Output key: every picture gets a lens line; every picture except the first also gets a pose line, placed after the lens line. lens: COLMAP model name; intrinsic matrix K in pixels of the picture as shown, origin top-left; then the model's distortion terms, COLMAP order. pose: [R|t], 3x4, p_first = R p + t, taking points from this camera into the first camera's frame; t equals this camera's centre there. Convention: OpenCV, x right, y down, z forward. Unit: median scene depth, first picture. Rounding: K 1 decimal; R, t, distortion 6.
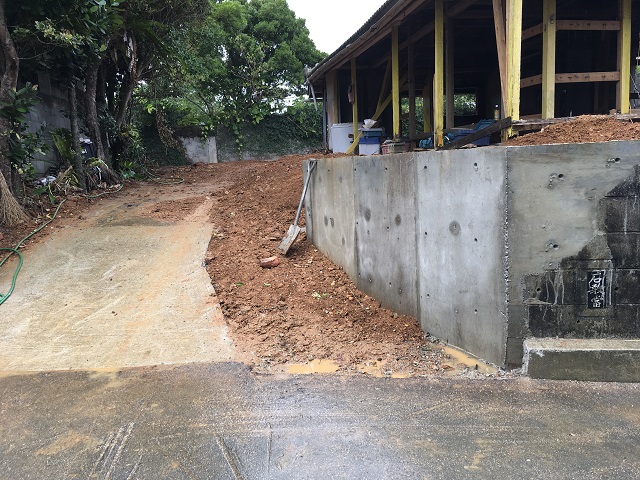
lens RADIAL K [[546.3, 0, 307.4], [0, 546.3, 242.6], [0, 0, 1]] dist [0.001476, -0.009964]
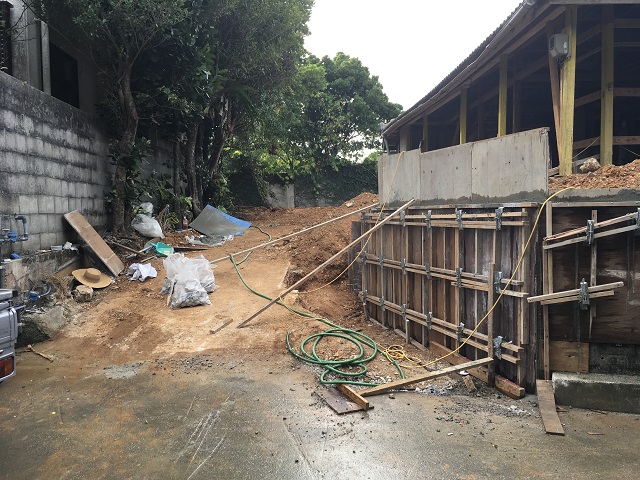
lens RADIAL K [[546.3, 0, 307.4], [0, 546.3, 242.6], [0, 0, 1]] dist [0.001476, -0.009964]
pose [[0.990065, 0.041361, -0.134388, 0.015022], [-0.052607, 0.995305, -0.081238, 0.014340], [0.130397, 0.087501, 0.987593, -0.108229]]
